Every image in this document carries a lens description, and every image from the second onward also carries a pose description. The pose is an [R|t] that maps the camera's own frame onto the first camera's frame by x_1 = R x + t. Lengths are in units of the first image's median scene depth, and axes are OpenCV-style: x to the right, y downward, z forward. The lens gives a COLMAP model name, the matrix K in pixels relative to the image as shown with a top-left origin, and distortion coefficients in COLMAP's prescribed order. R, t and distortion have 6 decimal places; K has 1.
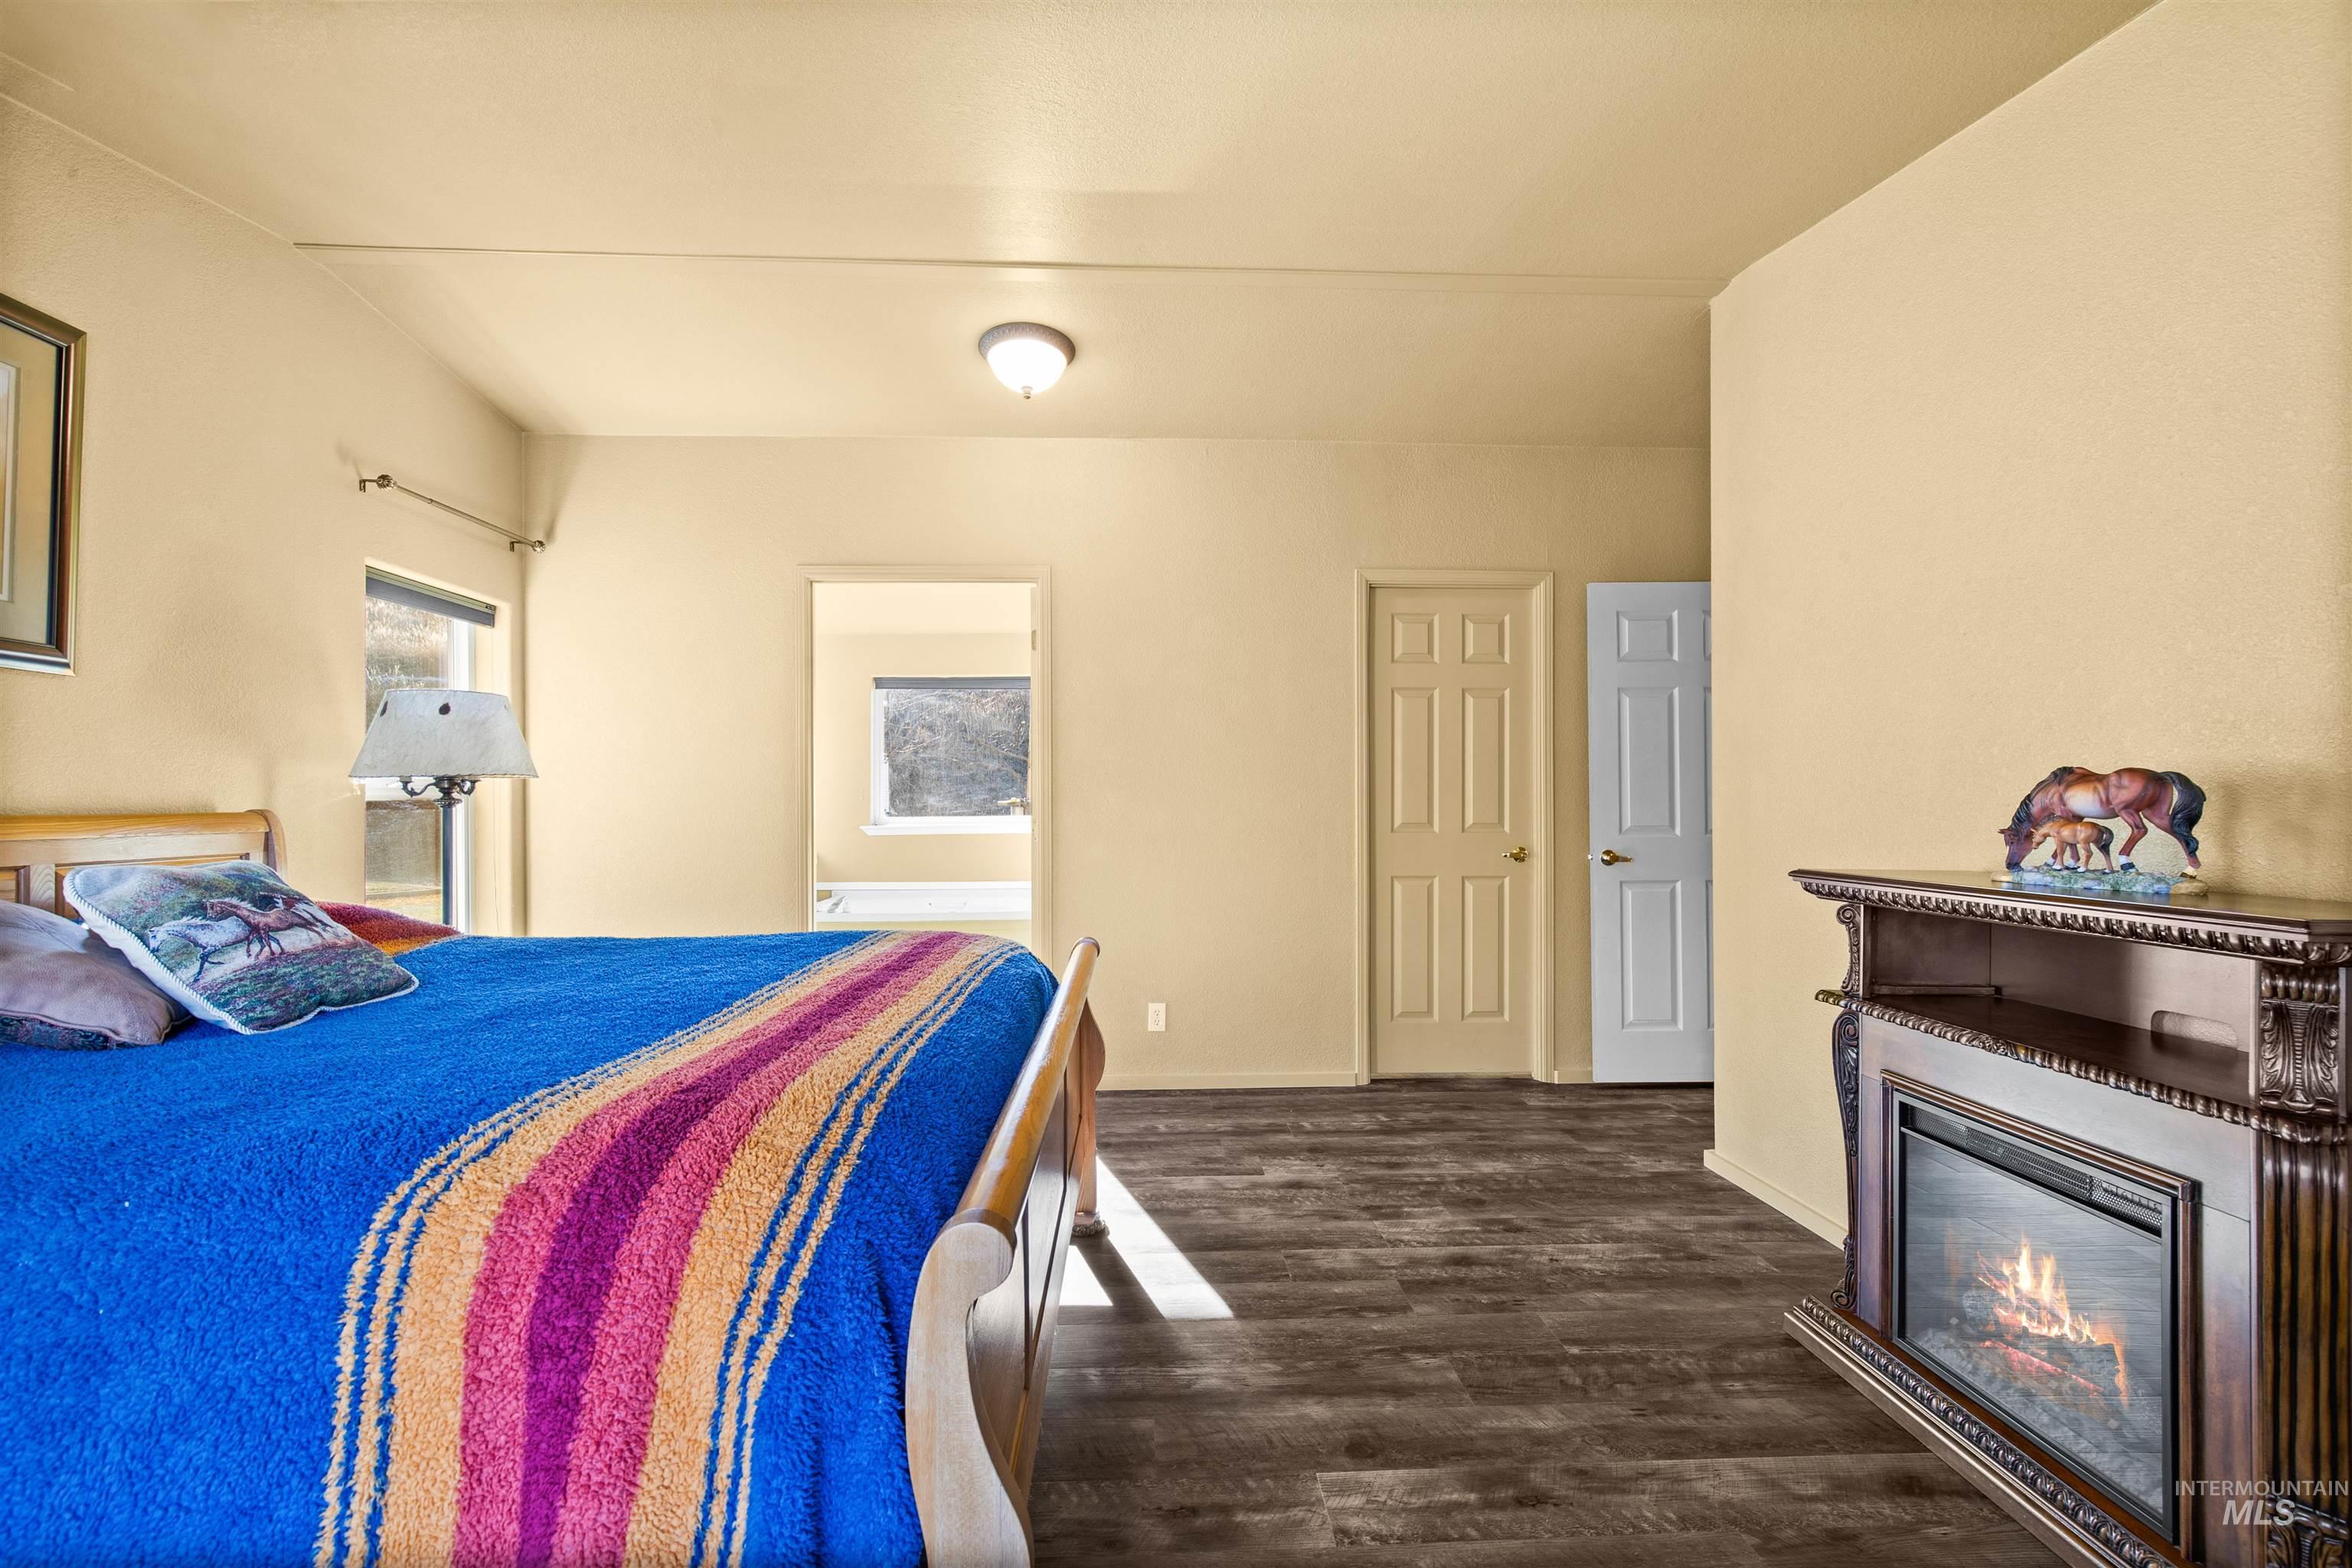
lens RADIAL K [[1072.7, 0, 1171.9], [0, 1072.7, 788.6], [0, 0, 1]] dist [-0.002297, 0.000477]
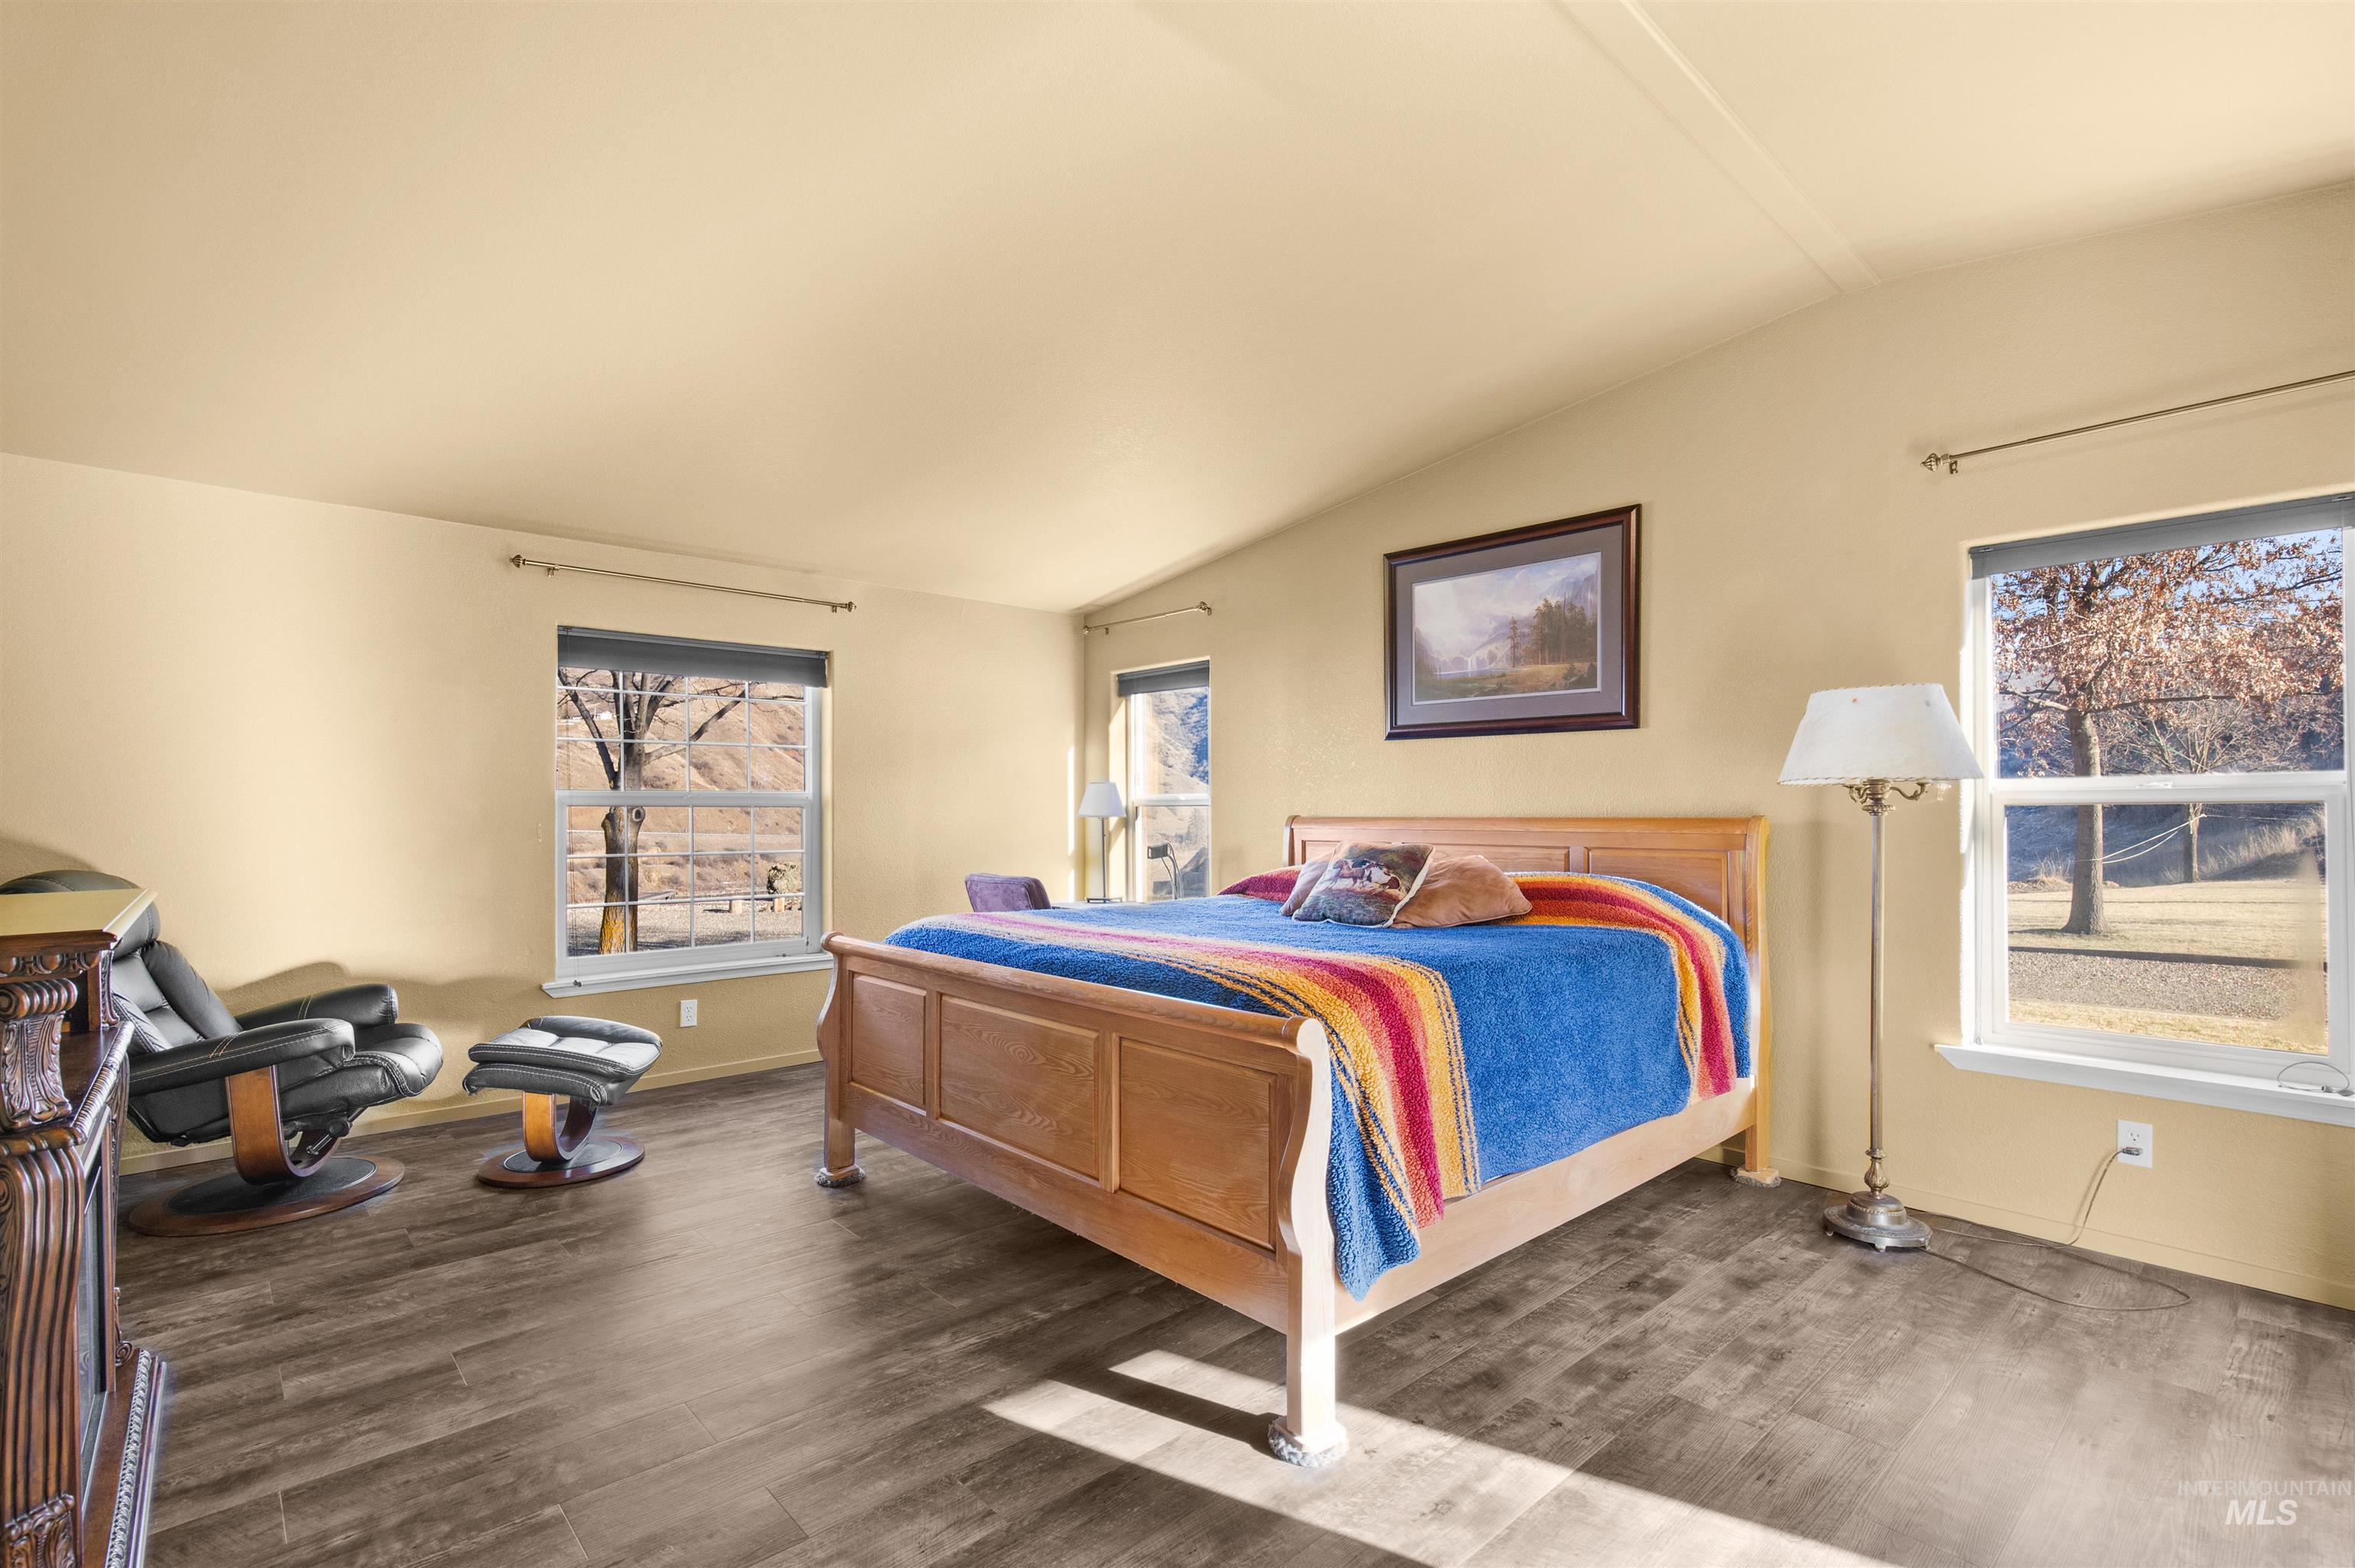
lens RADIAL K [[1073.9, 0, 1167.8], [0, 1073.9, 800.4], [0, 0, 1]] dist [-0.002297, 0.000477]
pose [[-0.762732, -0.005163, -0.646694, 0.572621], [0.004296, 0.999906, -0.013050, 0.016154], [0.646700, -0.012732, -0.762638, 1.998994]]
